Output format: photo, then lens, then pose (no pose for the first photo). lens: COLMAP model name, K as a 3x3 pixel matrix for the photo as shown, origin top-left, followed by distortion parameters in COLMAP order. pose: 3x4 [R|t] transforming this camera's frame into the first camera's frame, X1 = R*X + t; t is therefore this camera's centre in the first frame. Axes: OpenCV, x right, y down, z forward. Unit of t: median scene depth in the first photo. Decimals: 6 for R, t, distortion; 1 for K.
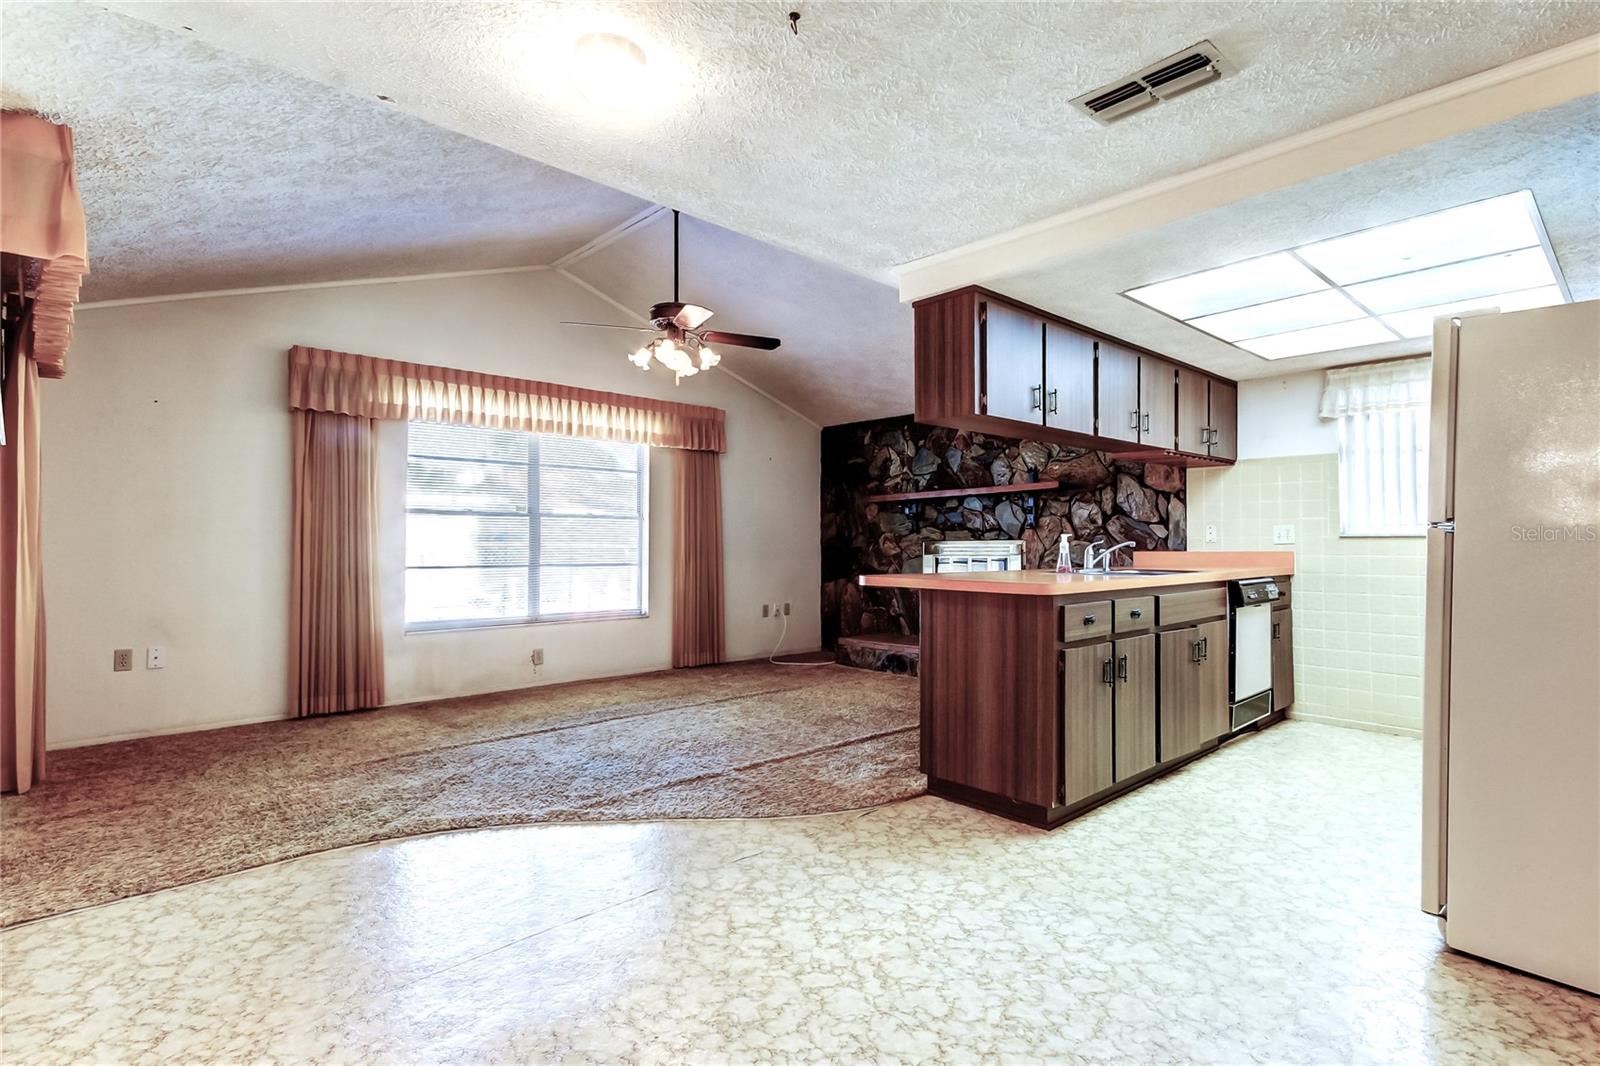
lens RADIAL K [[779.8, 0, 809.1], [0, 779.8, 538.3], [0, 0, 1]] dist [0.004928, 0.000541]
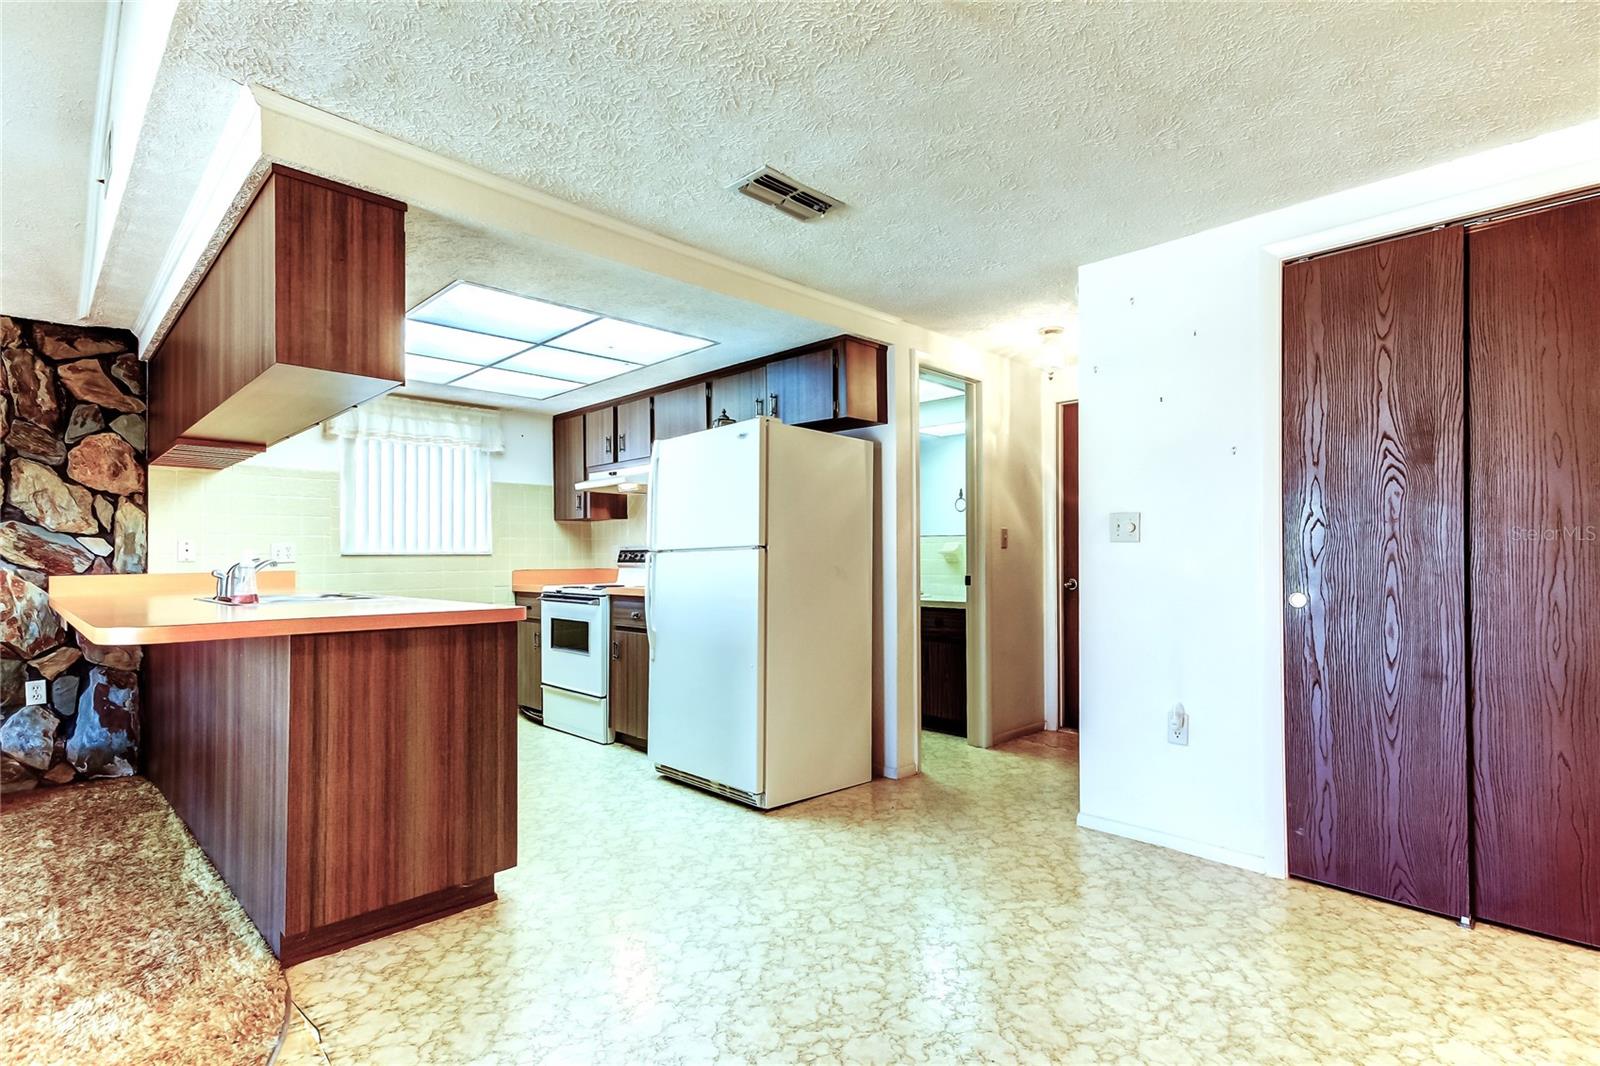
lens RADIAL K [[779.8, 0, 804.4], [0, 779.8, 547.0], [0, 0, 1]] dist [0.004928, 0.000541]
pose [[-0.050915, 0.016202, 0.998572, -0.307030], [0.001841, 0.999868, -0.016129, 0.004005], [-0.998701, 0.001017, -0.050938, 0.389809]]
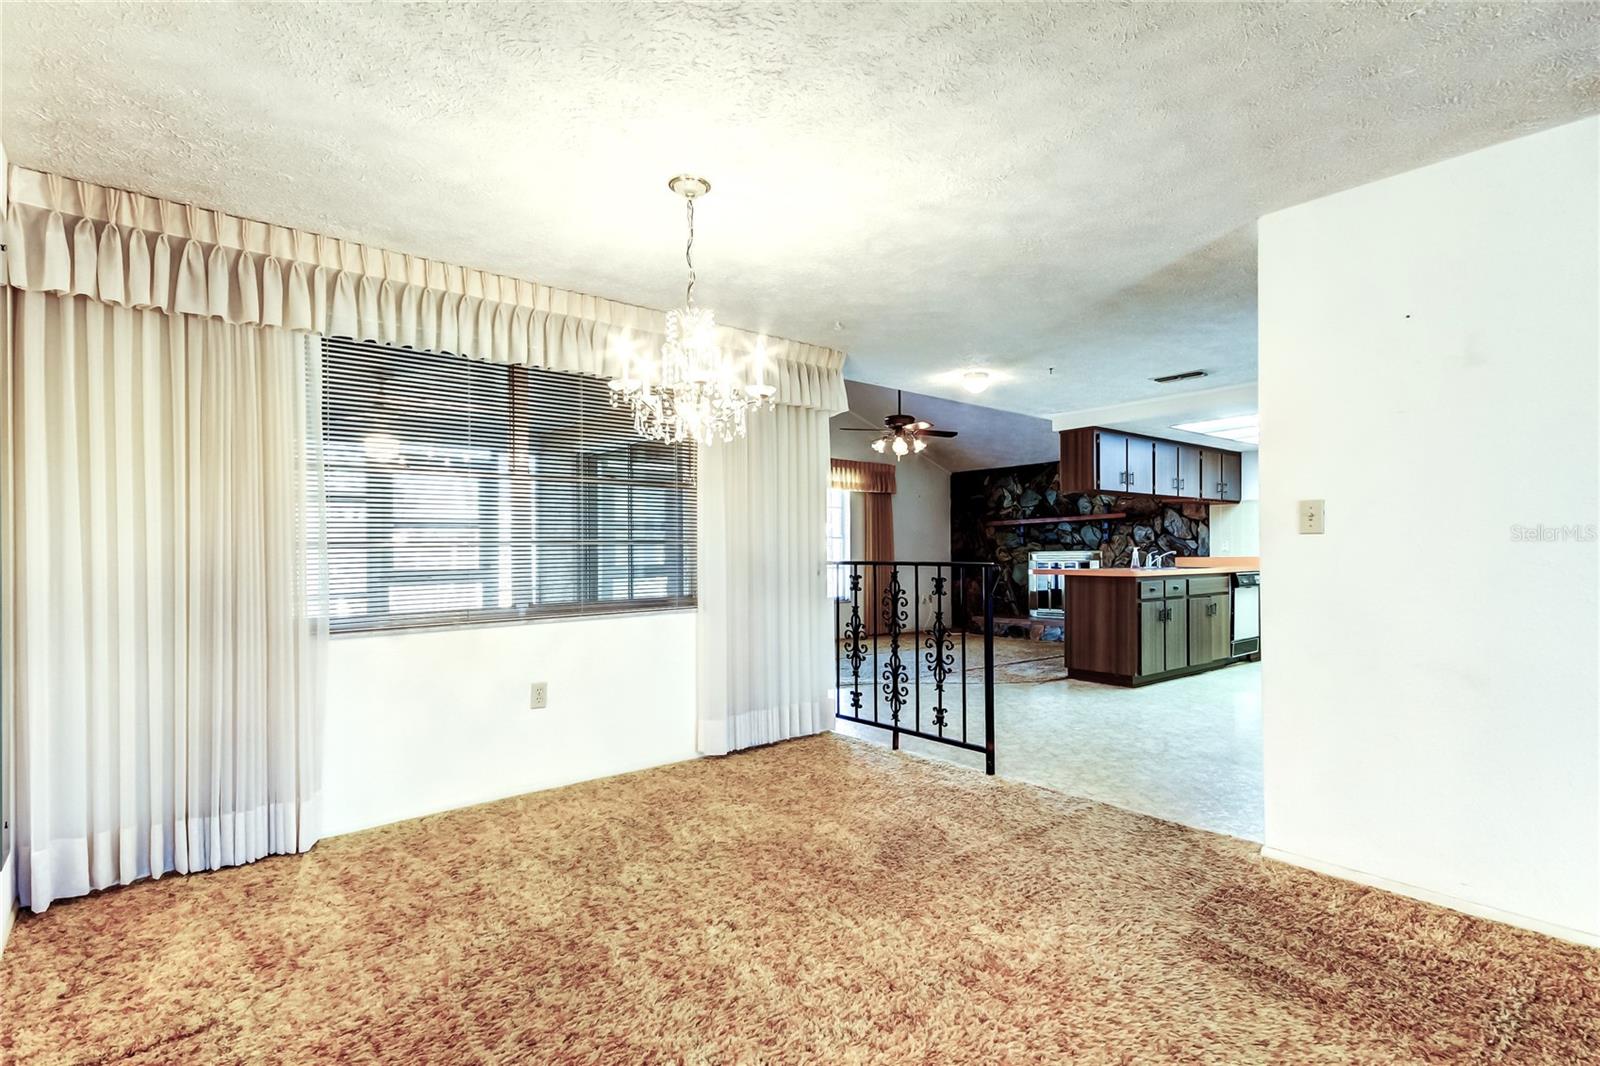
lens RADIAL K [[779.8, 0, 784.4], [0, 779.8, 558.1], [0, 0, 1]] dist [0.004928, 0.000541]
pose [[0.997370, -0.005639, -0.072253, -0.269448], [0.006380, 0.999929, 0.010019, -0.002656], [0.072192, -0.010454, 0.997336, -0.657642]]
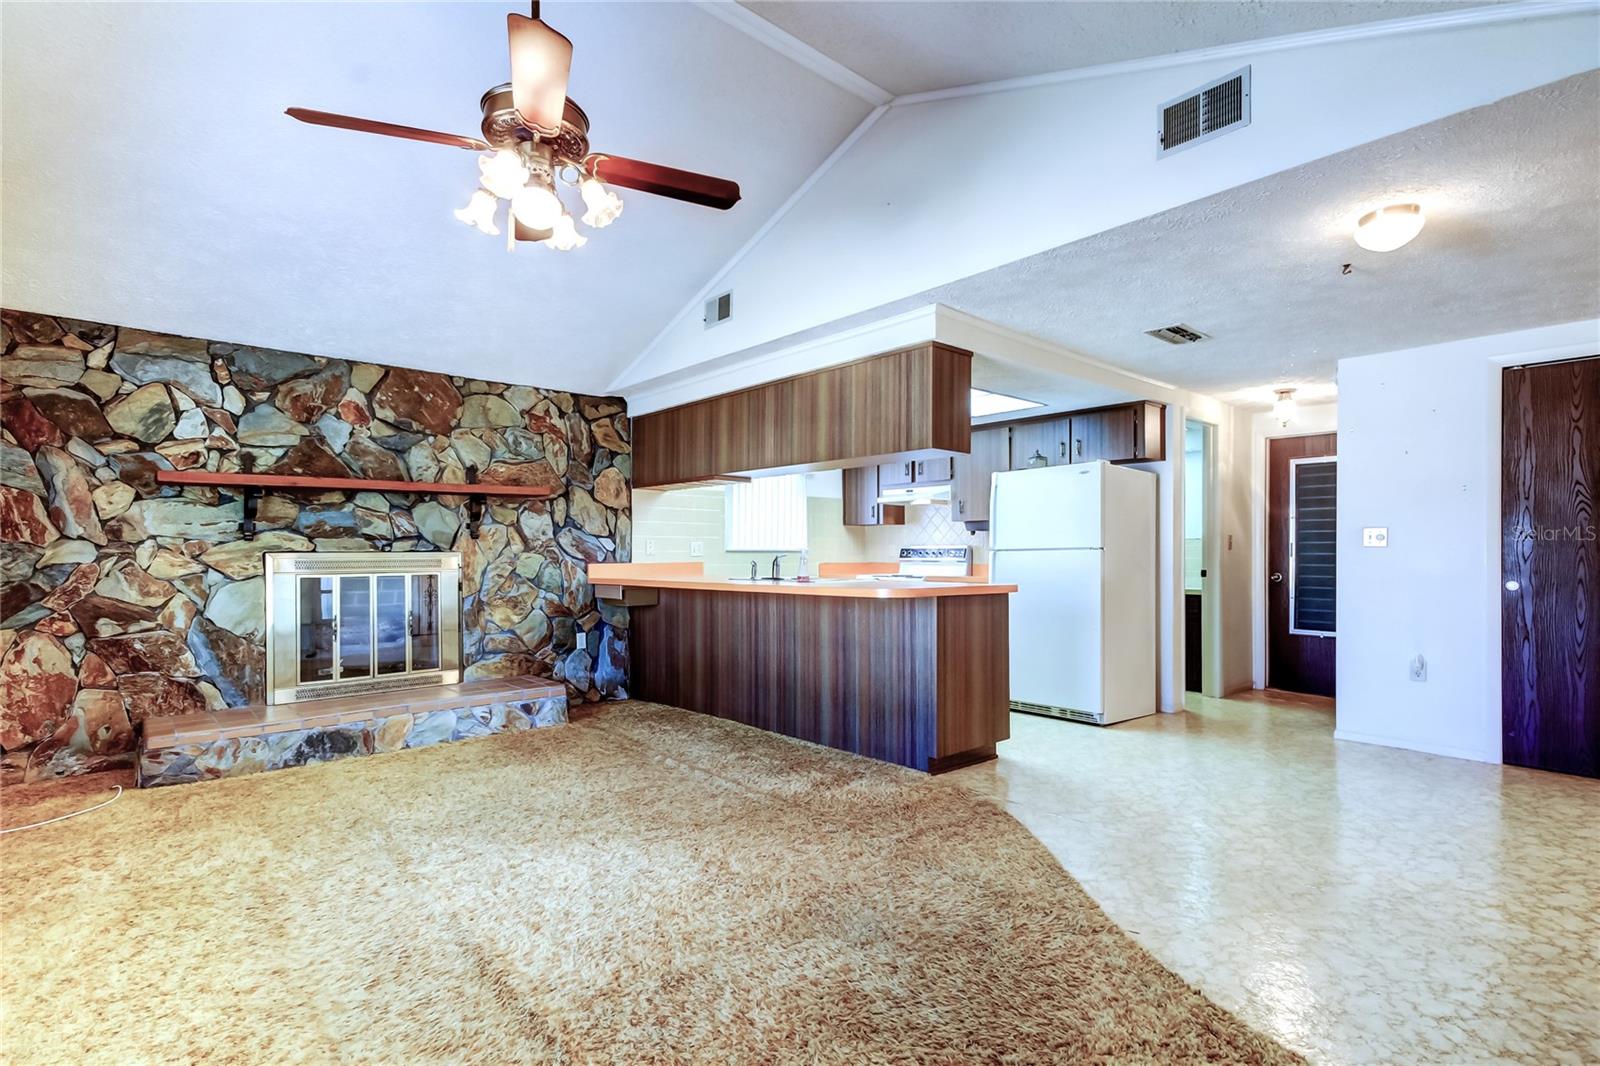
lens RADIAL K [[779.8, 0, 794.7], [0, 779.8, 541.7], [0, 0, 1]] dist [0.004928, 0.000541]
pose [[0.040054, 0.019017, 0.999017, -0.609863], [-0.005948, 0.999806, -0.018794, 0.005692], [-0.999180, -0.005189, 0.040160, 0.708452]]
